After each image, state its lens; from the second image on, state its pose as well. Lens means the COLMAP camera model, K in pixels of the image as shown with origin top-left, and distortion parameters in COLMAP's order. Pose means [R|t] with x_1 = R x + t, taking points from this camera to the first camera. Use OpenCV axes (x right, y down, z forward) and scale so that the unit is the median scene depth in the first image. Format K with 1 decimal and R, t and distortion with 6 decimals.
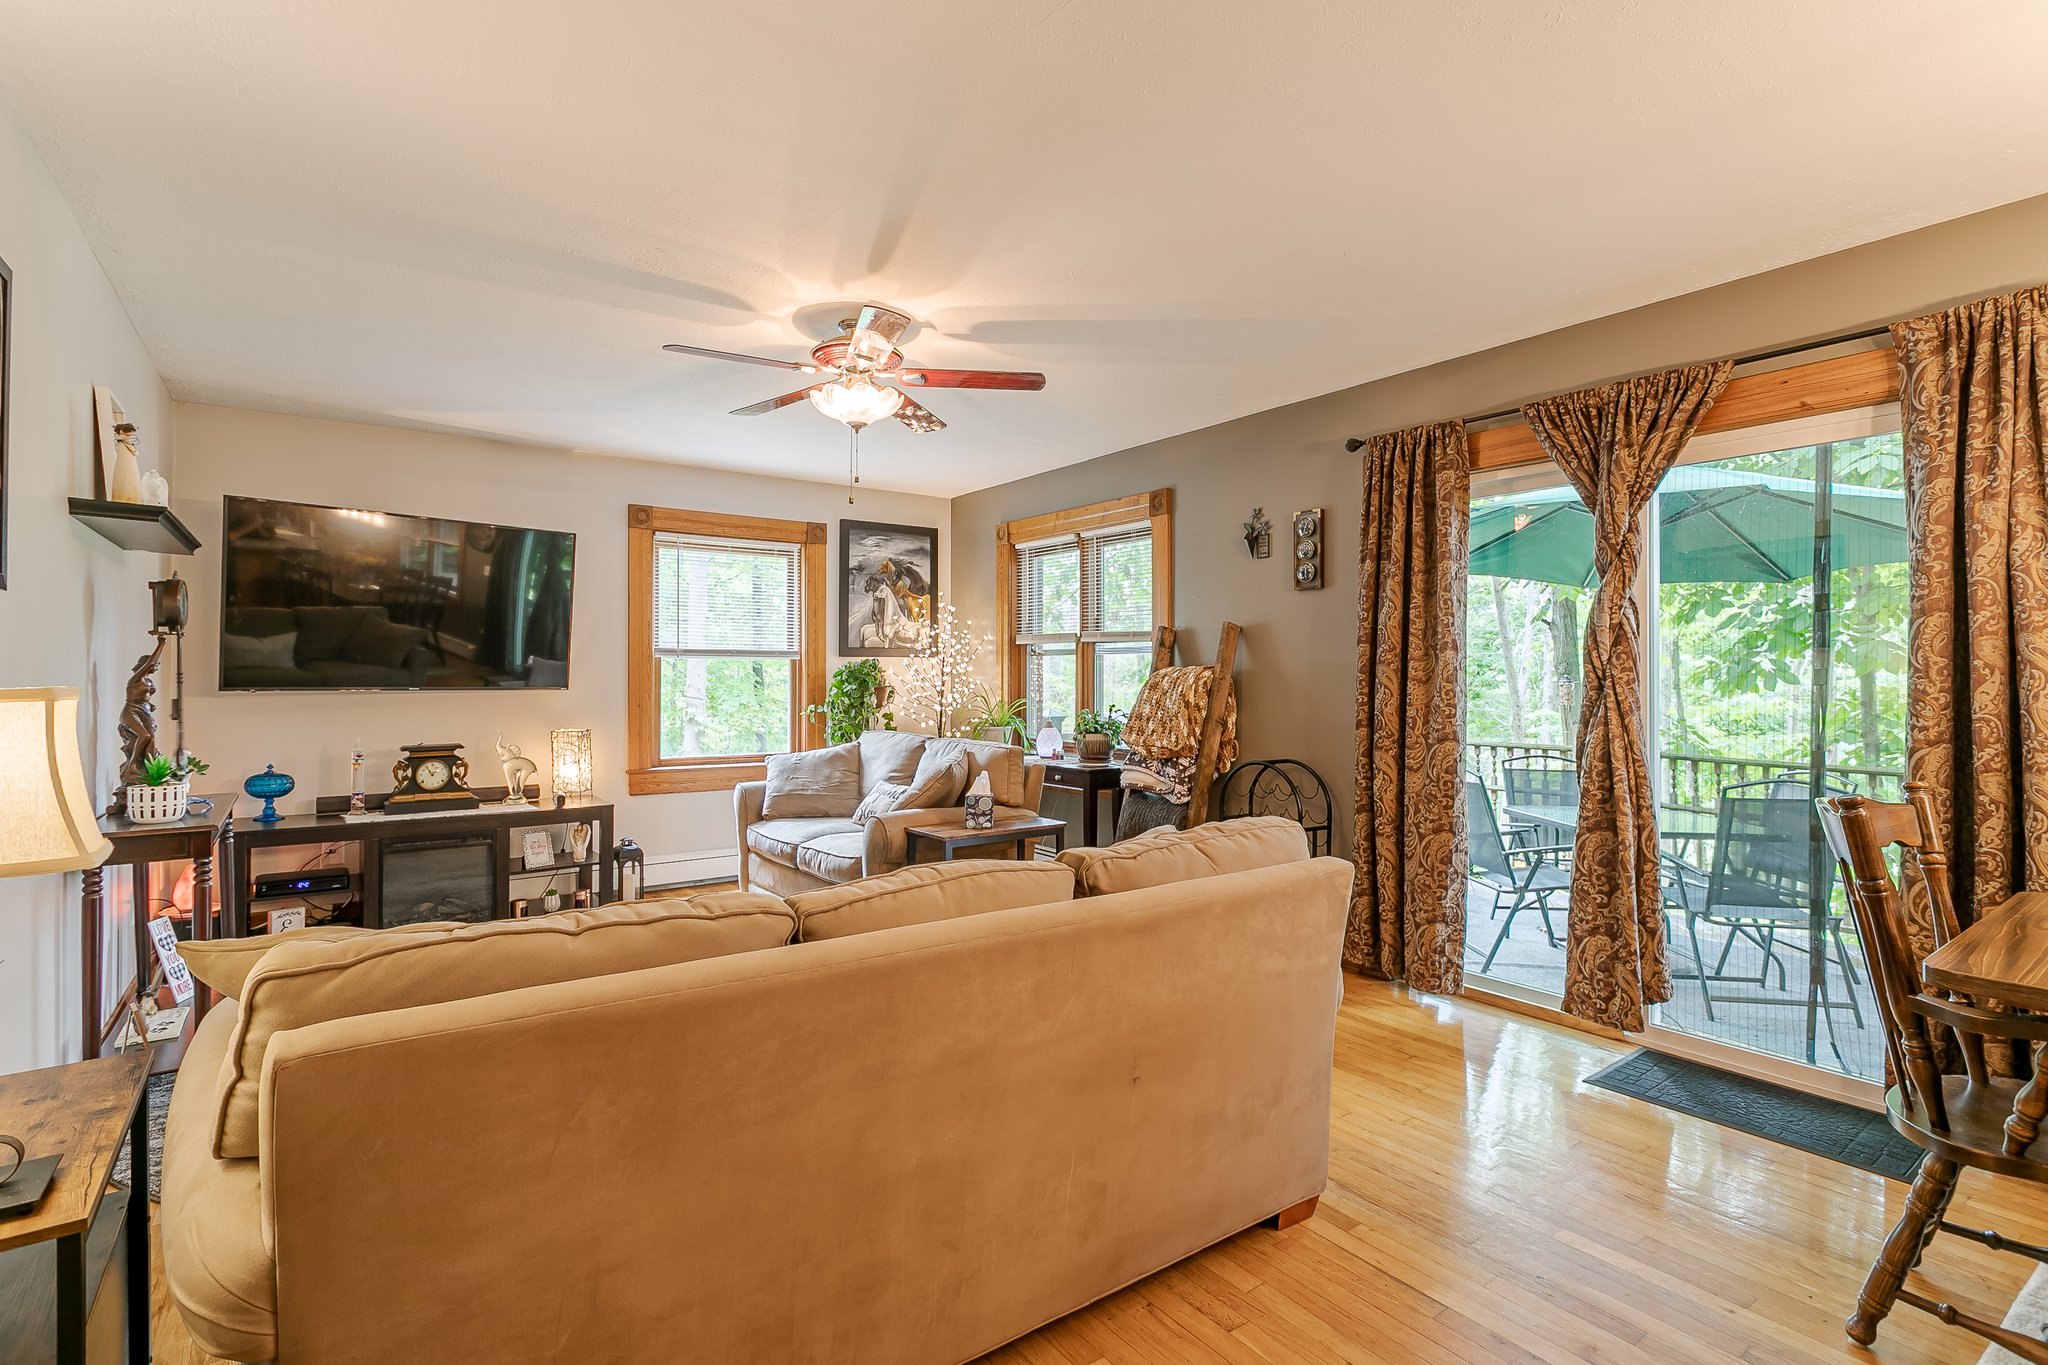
lens RADIAL K [[958.4, 0, 1013.2], [0, 958.4, 681.8], [0, 0, 1]] dist [-0.001358, -0.000410]
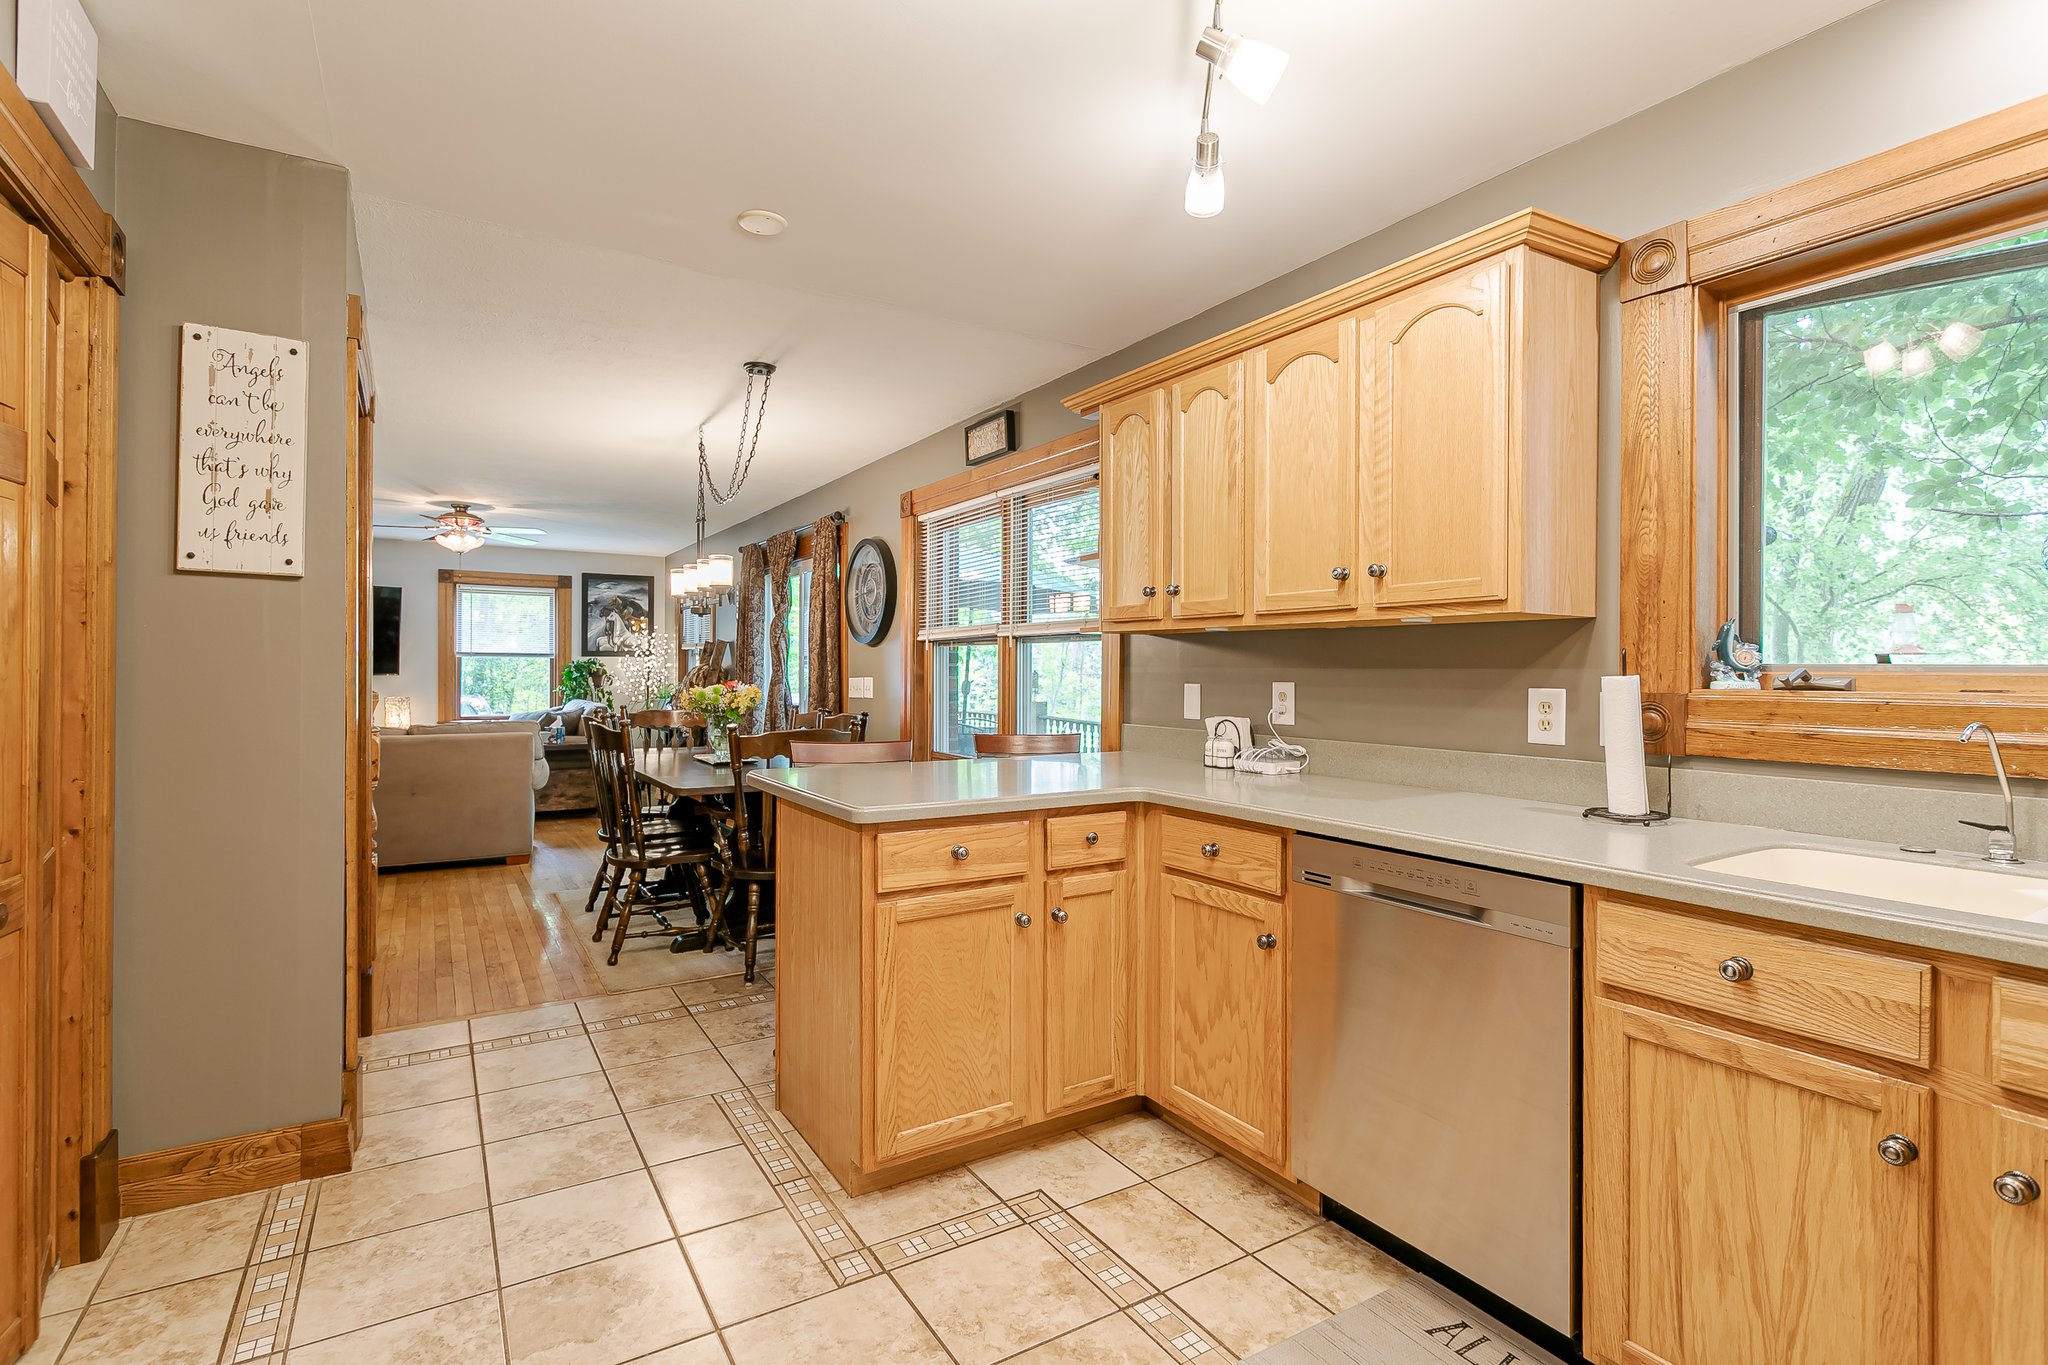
lens RADIAL K [[958.4, 0, 1014.1], [0, 958.4, 680.9], [0, 0, 1]] dist [-0.001358, -0.000410]
pose [[0.997814, 0.005877, -0.065816, 0.668595], [-0.005694, 0.999979, 0.002960, 0.006377], [0.065832, -0.002579, 0.997827, -0.590495]]
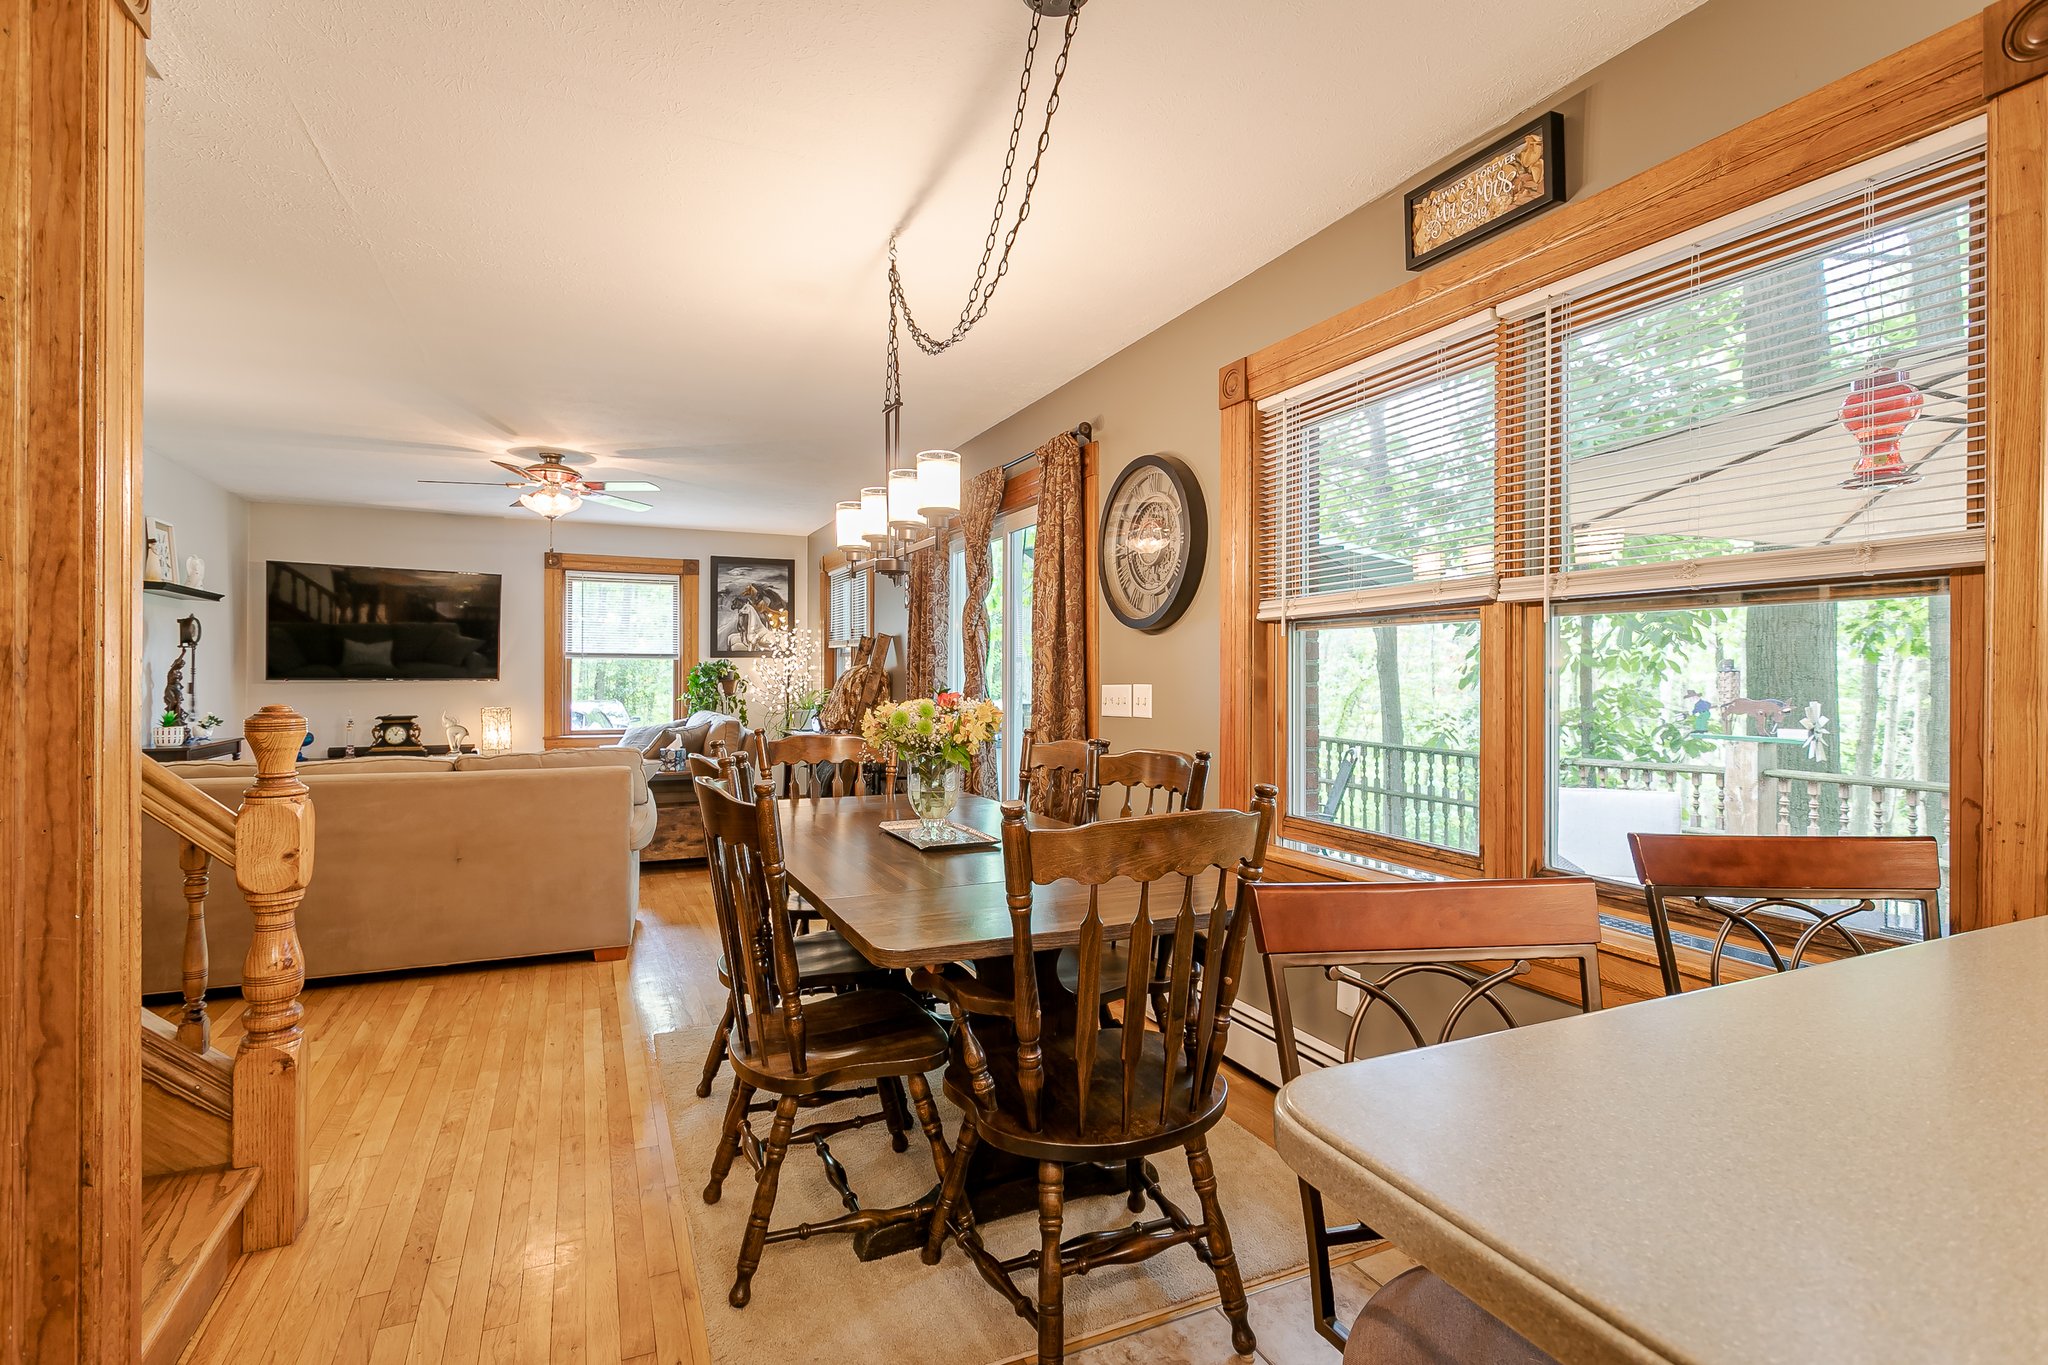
lens RADIAL K [[958.4, 0, 1011.1], [0, 958.4, 674.6], [0, 0, 1]] dist [-0.001358, -0.000410]
pose [[0.981064, 0.001877, -0.193675, 0.497706], [-0.003152, 0.999975, -0.006272, 0.004601], [0.193658, 0.006763, 0.981046, -0.242733]]
